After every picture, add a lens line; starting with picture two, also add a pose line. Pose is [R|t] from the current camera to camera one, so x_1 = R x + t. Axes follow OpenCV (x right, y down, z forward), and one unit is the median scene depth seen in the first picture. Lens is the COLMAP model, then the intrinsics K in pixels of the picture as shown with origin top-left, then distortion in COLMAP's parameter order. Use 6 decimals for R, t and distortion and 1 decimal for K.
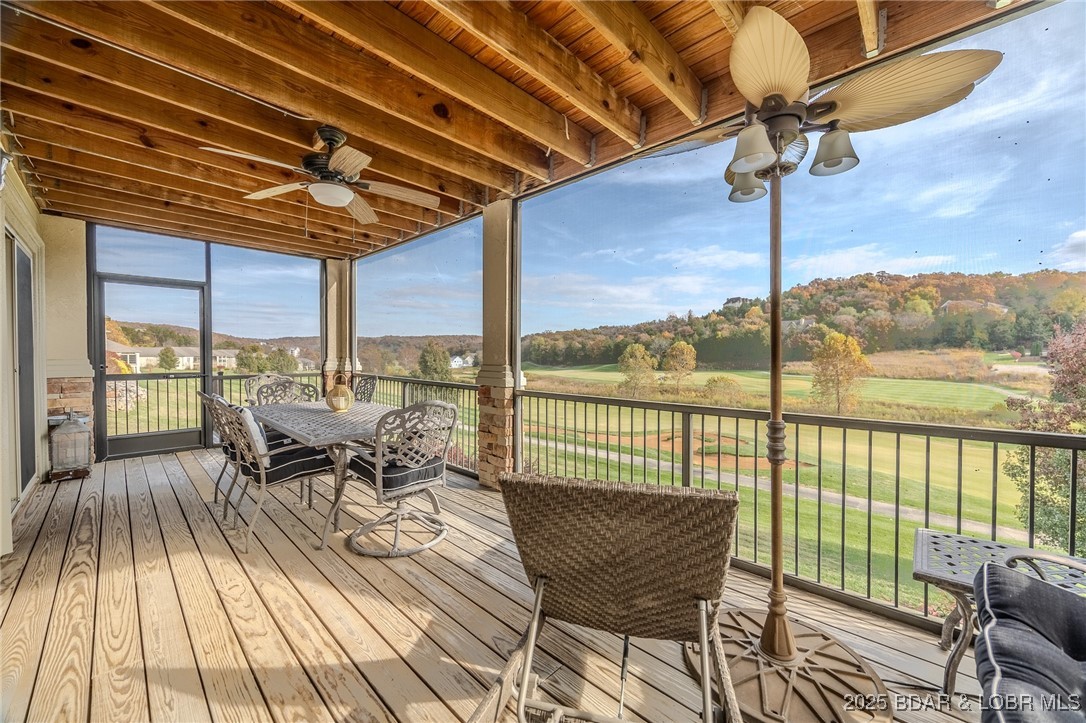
lens RADIAL K [[414.1, 0, 547.9], [0, 414.1, 357.6], [0, 0, 1]] dist [-0.002206, -0.001873]
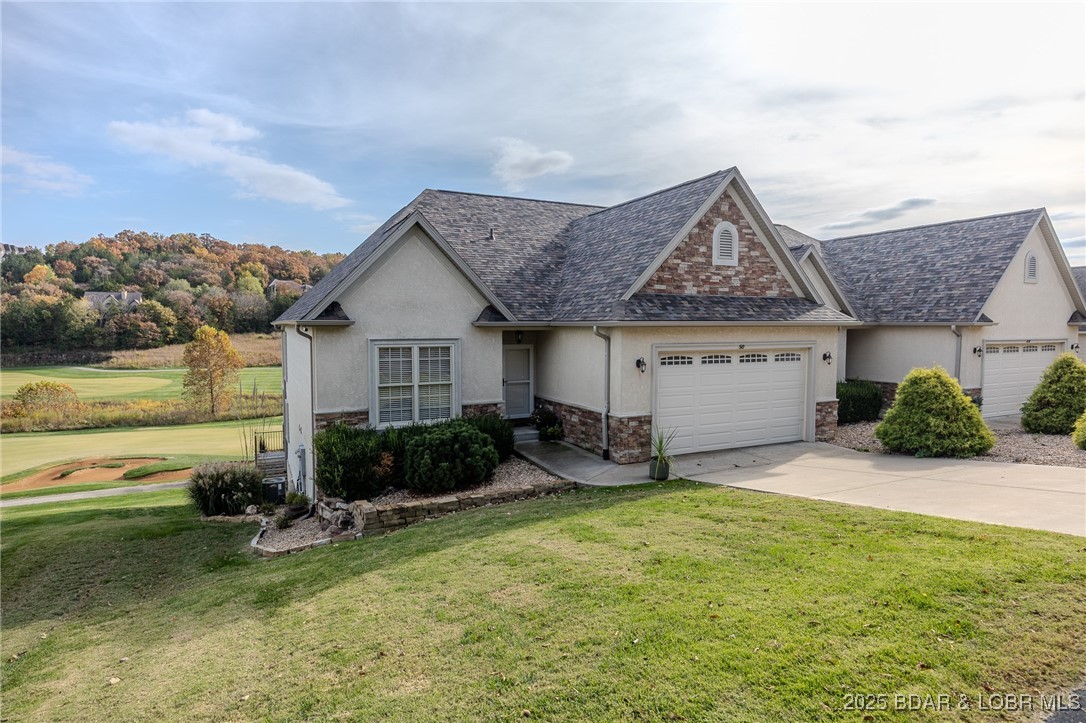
lens RADIAL K [[605.0, 0, 548.9], [0, 605.0, 360.0], [0, 0, 1]] dist [-0.005458, 0.003058]
pose [[0.338243, -0.054678, 0.939469, -0.134449], [0.008452, 0.998447, 0.055067, -0.022854], [-0.941021, -0.010685, 0.338180, -0.068508]]
